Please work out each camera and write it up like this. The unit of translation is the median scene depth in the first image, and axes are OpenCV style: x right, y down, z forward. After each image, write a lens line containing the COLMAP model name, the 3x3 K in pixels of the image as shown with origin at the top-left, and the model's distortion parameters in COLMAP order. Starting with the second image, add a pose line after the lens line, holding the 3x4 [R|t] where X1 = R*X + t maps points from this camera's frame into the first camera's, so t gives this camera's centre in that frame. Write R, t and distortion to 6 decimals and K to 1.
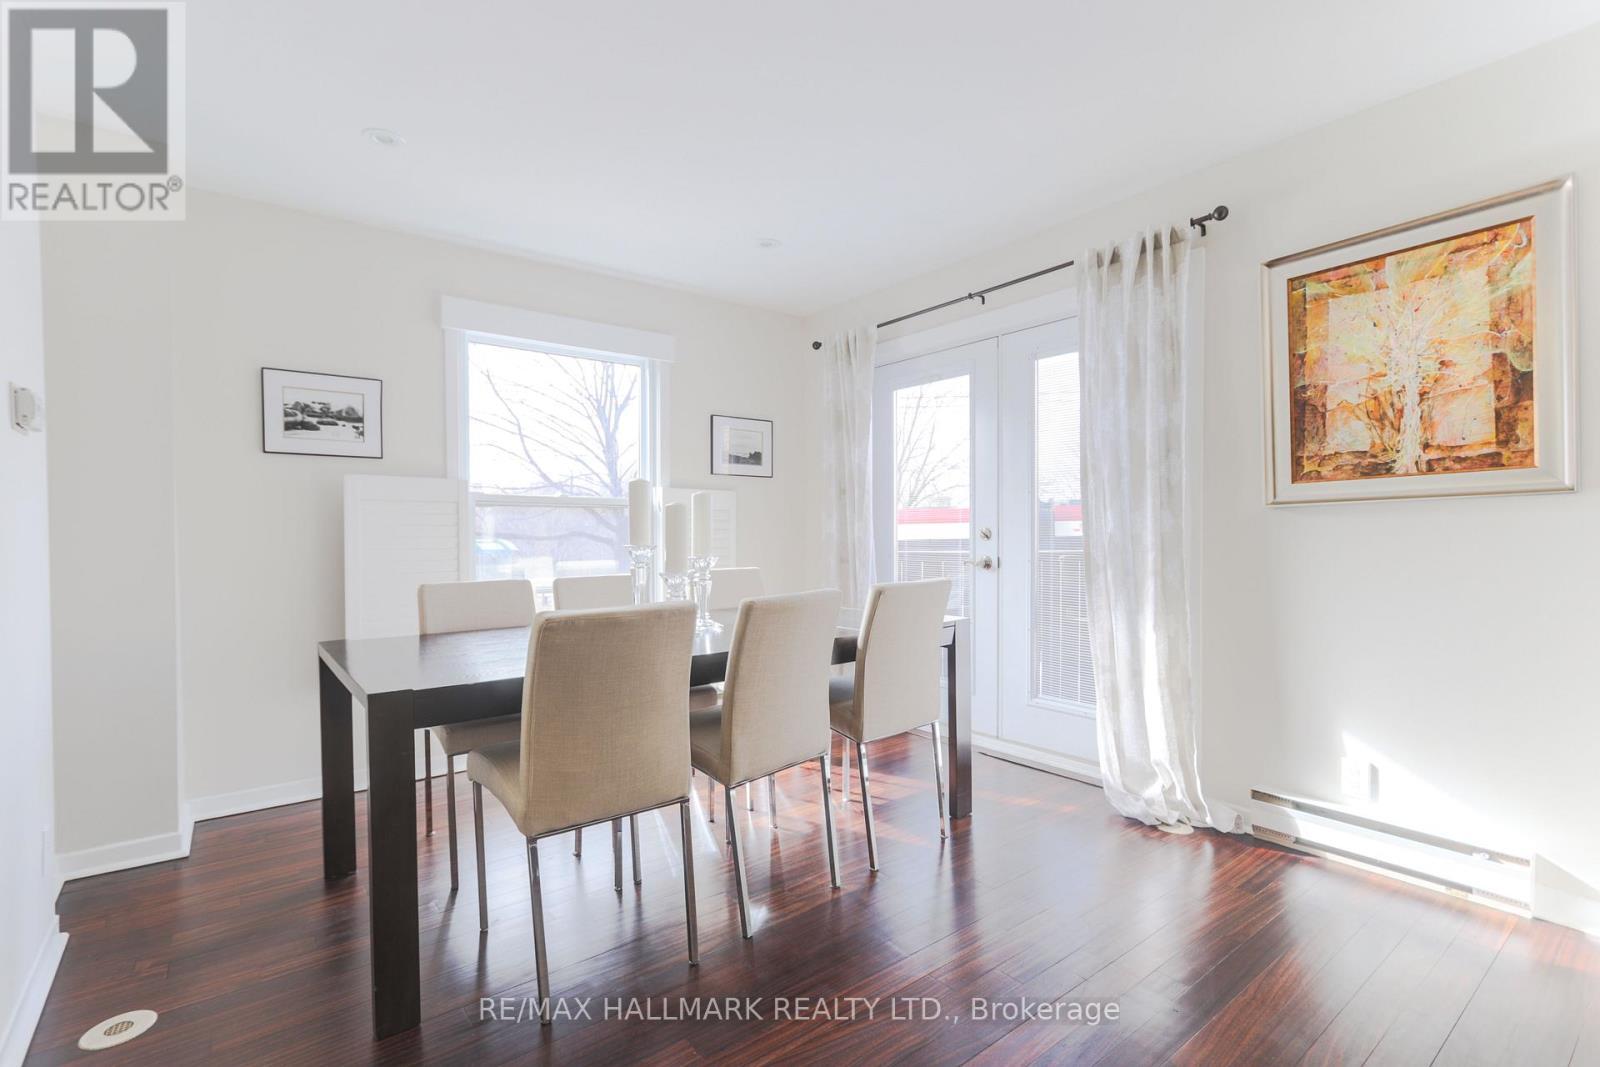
lens RADIAL K [[743.3, 0, 783.1], [0, 743.3, 539.5], [0, 0, 1]] dist [0.000758, 0.002419]
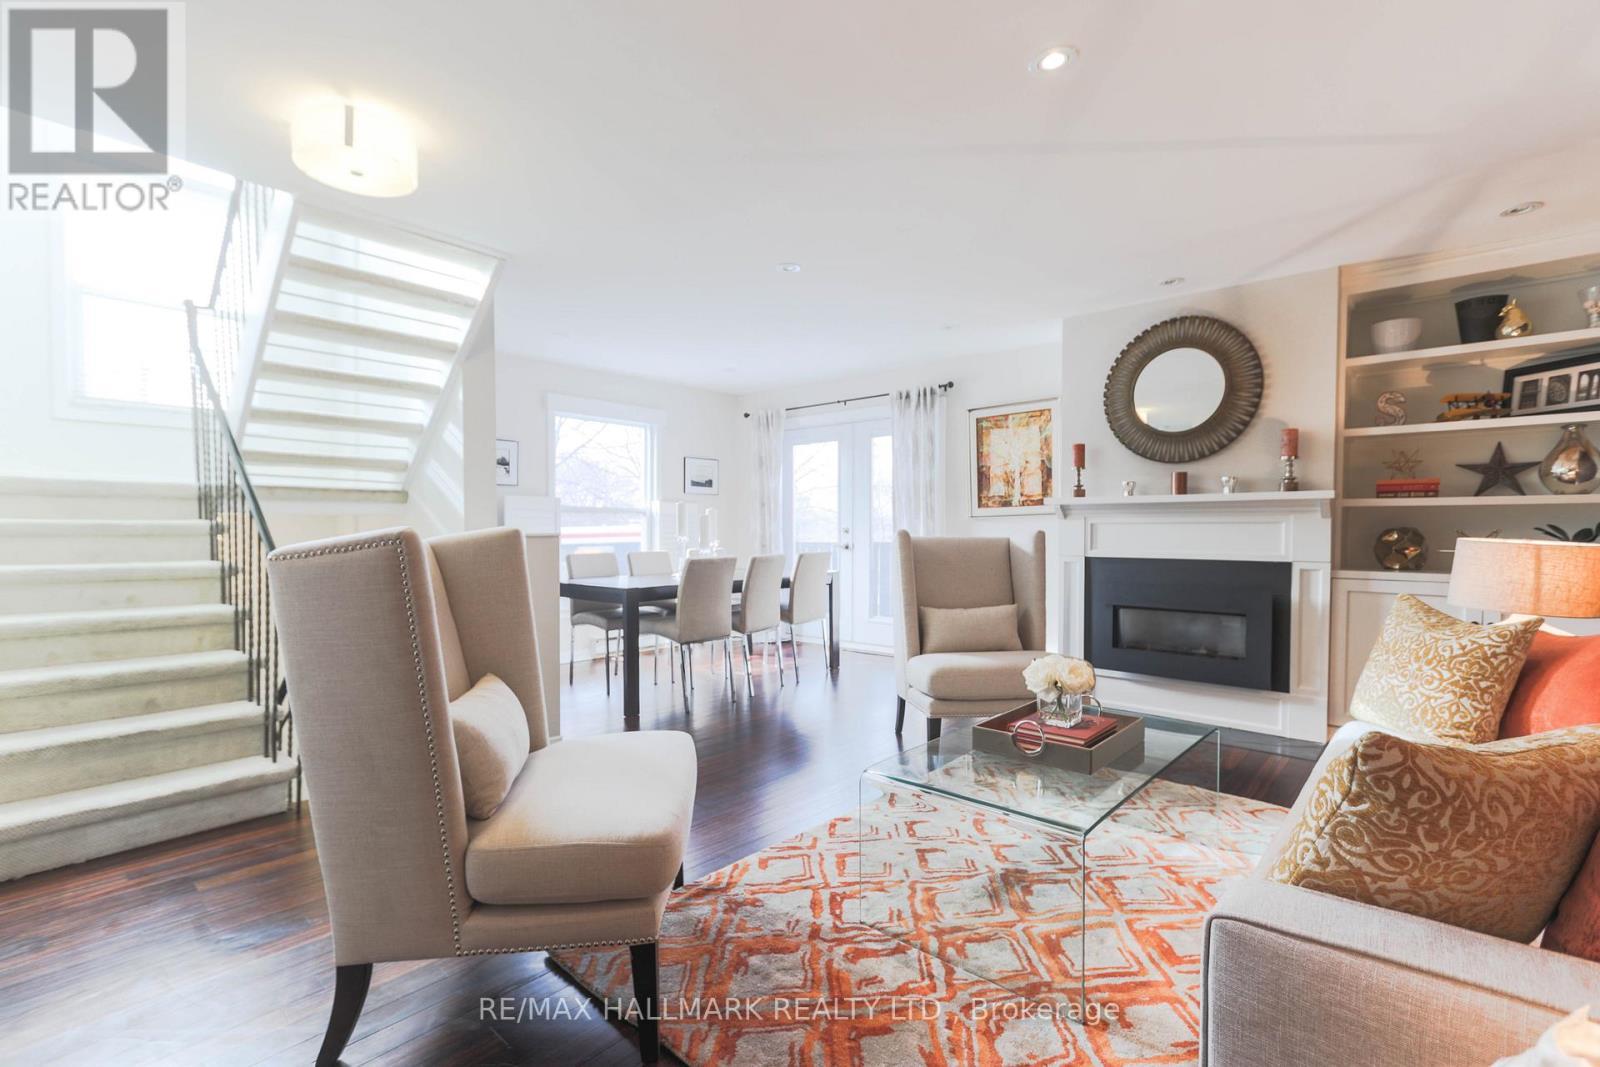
lens RADIAL K [[743.3, 0, 802.6], [0, 743.3, 536.2], [0, 0, 1]] dist [0.000758, 0.002419]
pose [[0.976975, 0.002371, 0.213339, -0.287125], [-0.002631, 0.999996, 0.000936, 0.007203], [-0.213336, -0.001476, 0.976978, -0.989614]]
